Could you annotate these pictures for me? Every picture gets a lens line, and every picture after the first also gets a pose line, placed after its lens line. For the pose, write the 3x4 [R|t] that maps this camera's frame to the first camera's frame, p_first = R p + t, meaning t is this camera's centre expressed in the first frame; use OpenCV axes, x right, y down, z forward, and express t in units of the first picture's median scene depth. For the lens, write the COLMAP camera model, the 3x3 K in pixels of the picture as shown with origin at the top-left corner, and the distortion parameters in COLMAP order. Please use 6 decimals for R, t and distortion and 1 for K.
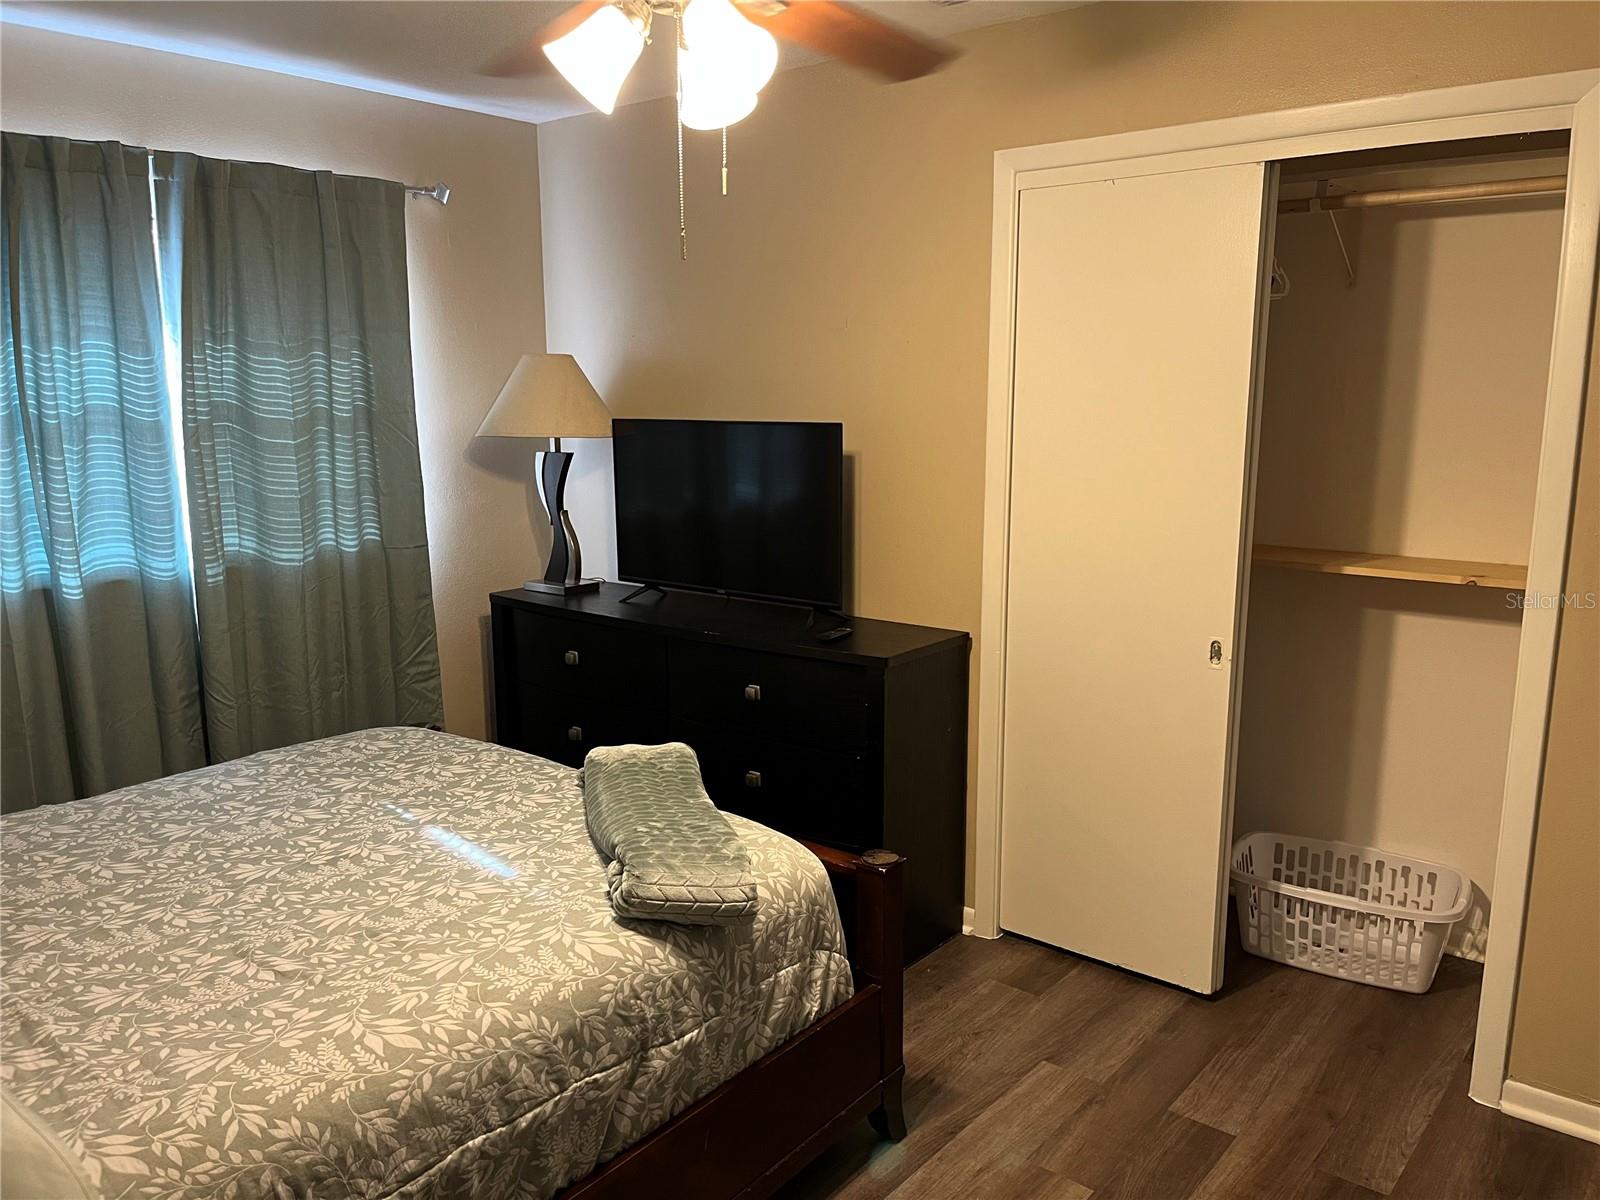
lens RADIAL K [[1208.1, 0, 802.9], [0, 1208.1, 608.4], [0, 0, 1]] dist [0.071581, -0.101812]
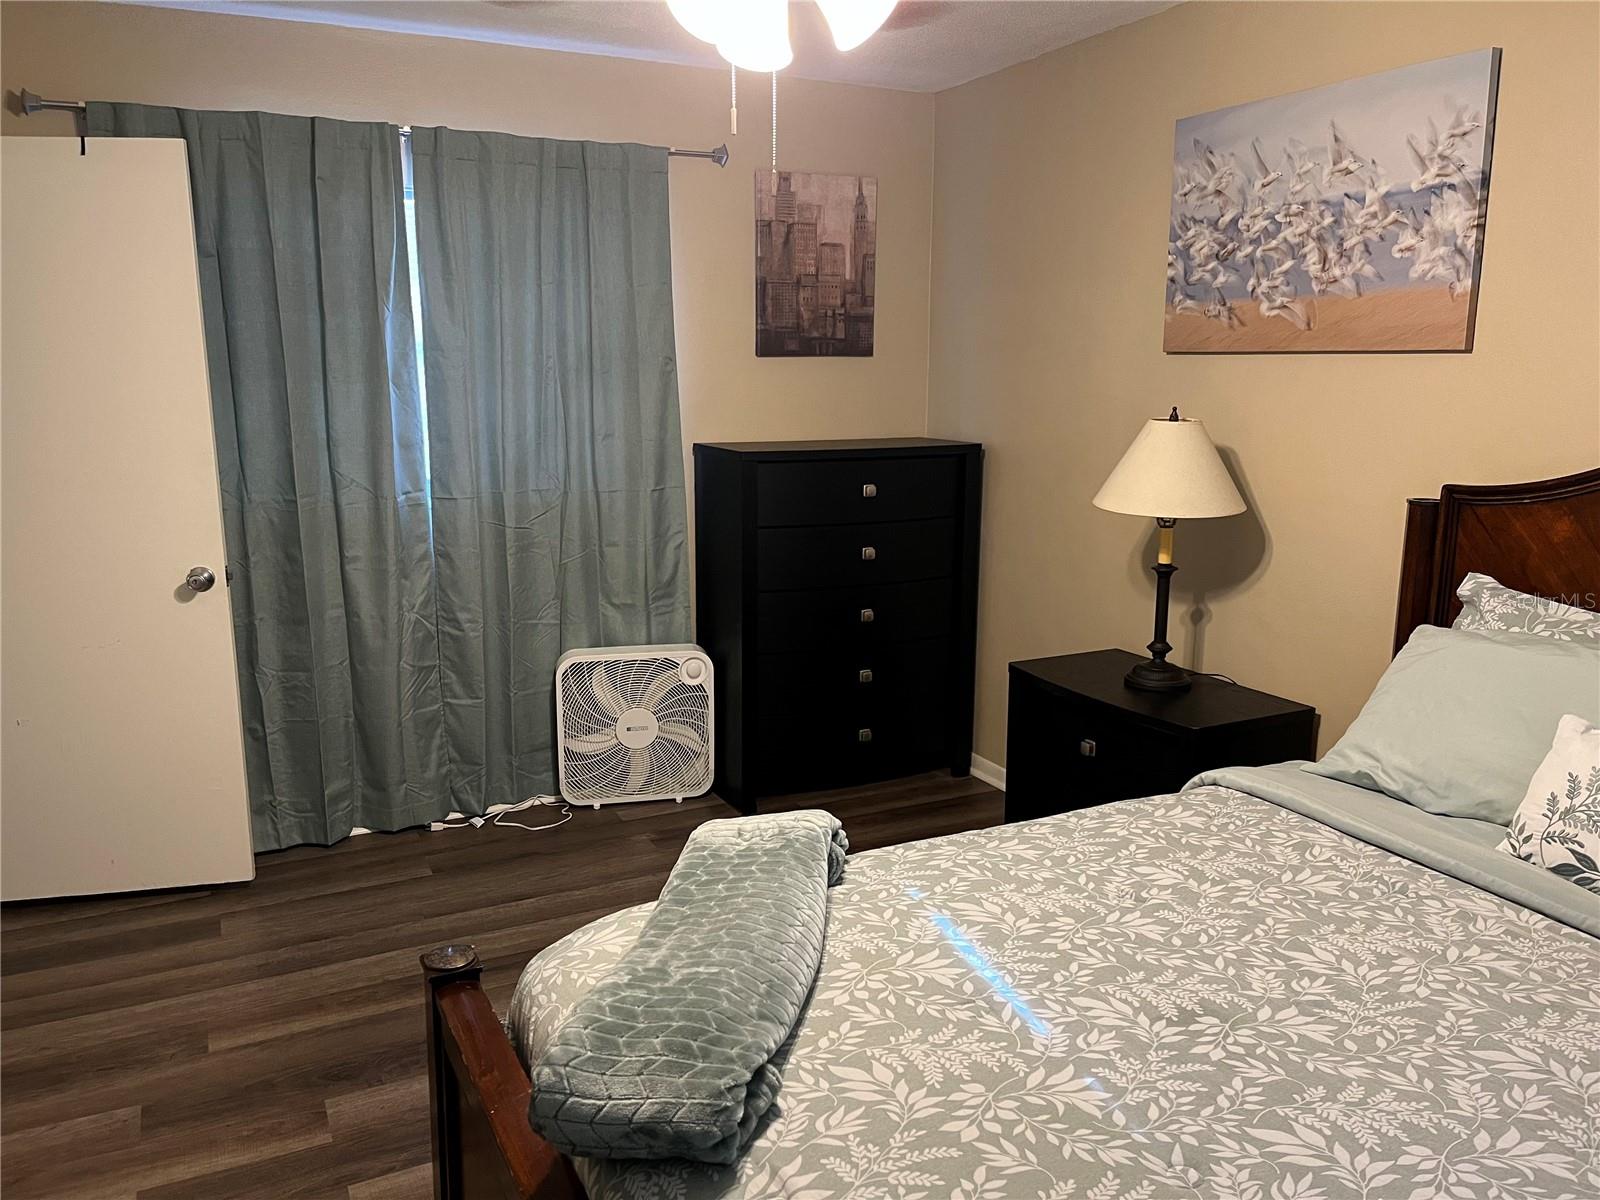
lens RADIAL K [[1208.1, 0, 801.3], [0, 1208.1, 609.5], [0, 0, 1]] dist [0.071581, -0.101812]
pose [[-0.913585, -0.080643, 0.398571, -0.432488], [0.074965, 0.929942, 0.359985, -0.256683], [-0.399678, 0.358755, -0.843535, 1.541153]]
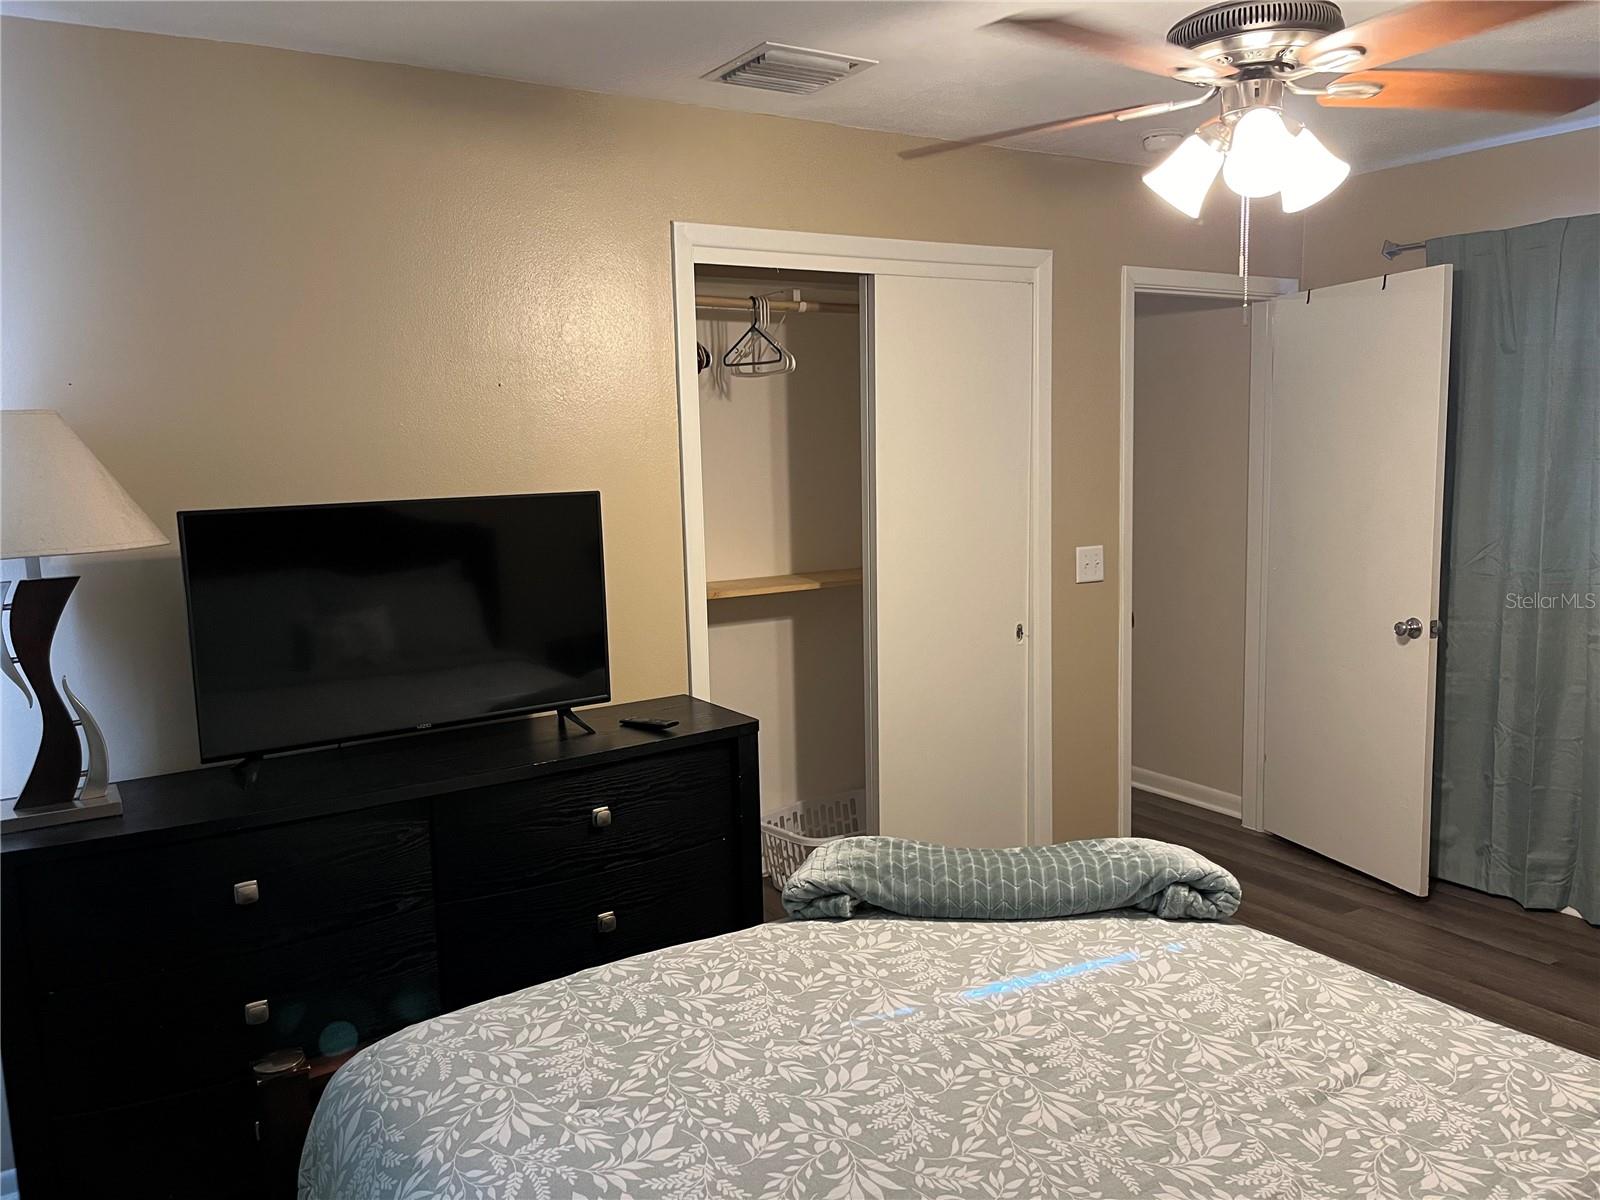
lens RADIAL K [[1208.1, 0, 798.1], [0, 1208.1, 602.4], [0, 0, 1]] dist [0.071581, -0.101812]
pose [[0.321742, -0.129474, 0.937933, -1.083071], [0.198846, 0.977754, 0.066760, -0.146463], [-0.925712, 0.165024, 0.340330, 0.811752]]
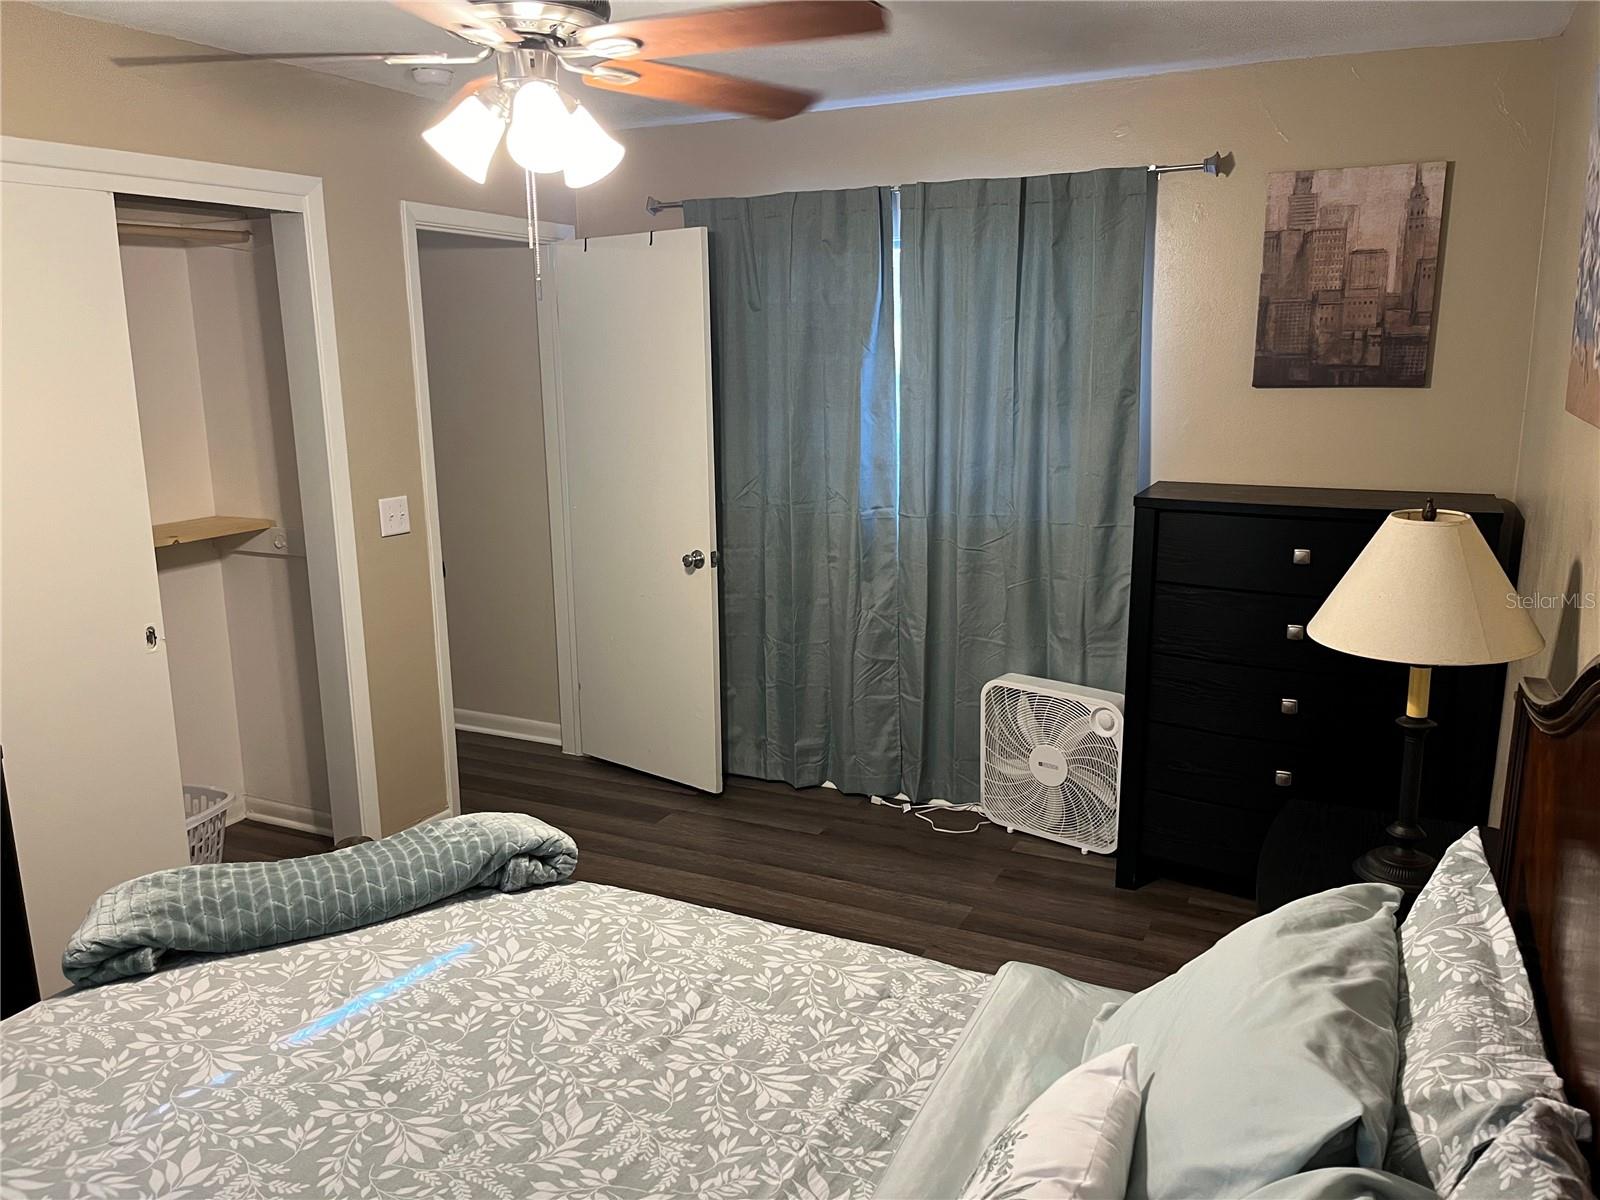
lens RADIAL K [[1208.1, 0, 802.4], [0, 1208.1, 607.2], [0, 0, 1]] dist [0.071581, -0.101812]
pose [[-0.236306, -0.202591, 0.950324, -1.052401], [0.187005, 0.950258, 0.249077, -0.193282], [-0.953514, 0.236574, -0.186666, 0.815925]]
